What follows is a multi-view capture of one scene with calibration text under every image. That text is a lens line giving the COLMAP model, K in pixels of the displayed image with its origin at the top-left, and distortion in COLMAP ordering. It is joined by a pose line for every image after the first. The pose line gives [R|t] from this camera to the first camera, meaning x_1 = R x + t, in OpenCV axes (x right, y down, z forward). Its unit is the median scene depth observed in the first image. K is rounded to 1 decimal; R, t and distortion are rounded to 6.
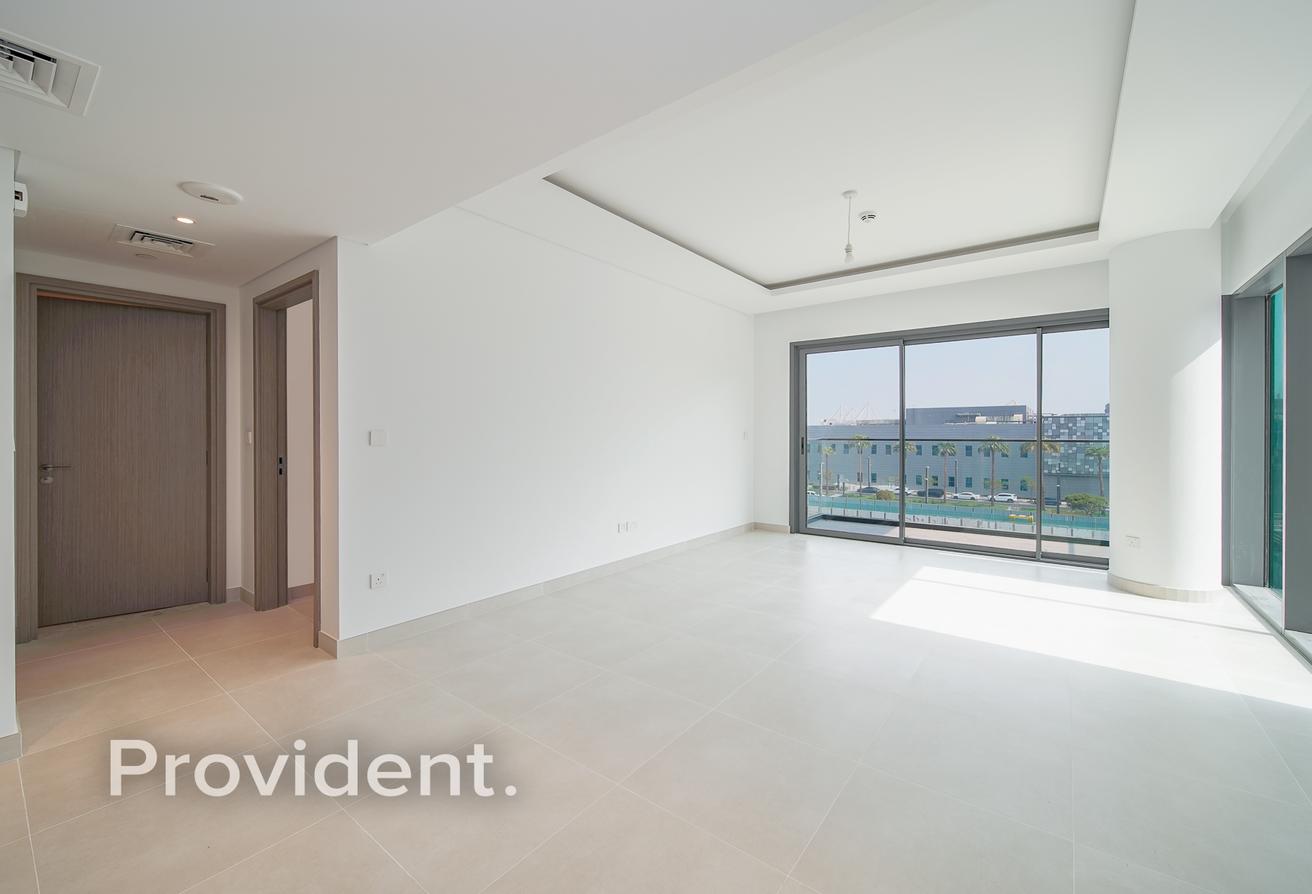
lens RADIAL K [[531.8, 0, 662.7], [0, 531.8, 436.3], [0, 0, 1]] dist [-0.001723, -0.000949]
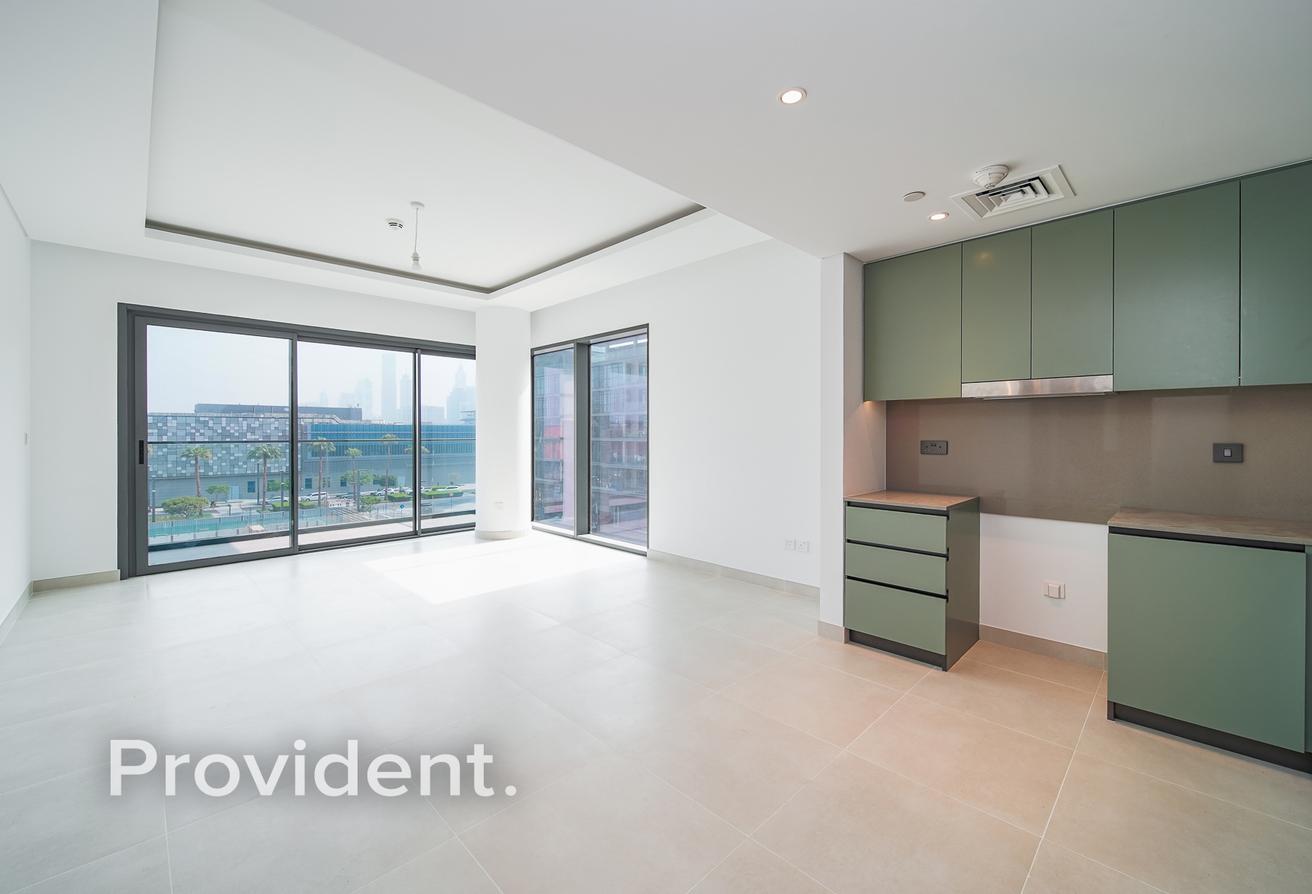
lens RADIAL K [[531.8, 0, 650.4], [0, 531.8, 435.1], [0, 0, 1]] dist [-0.001723, -0.000949]
pose [[0.148751, -0.004632, 0.988864, -0.335862], [0.007533, 0.999965, 0.003551, -0.002363], [-0.988846, 0.006921, 0.148781, 0.216270]]
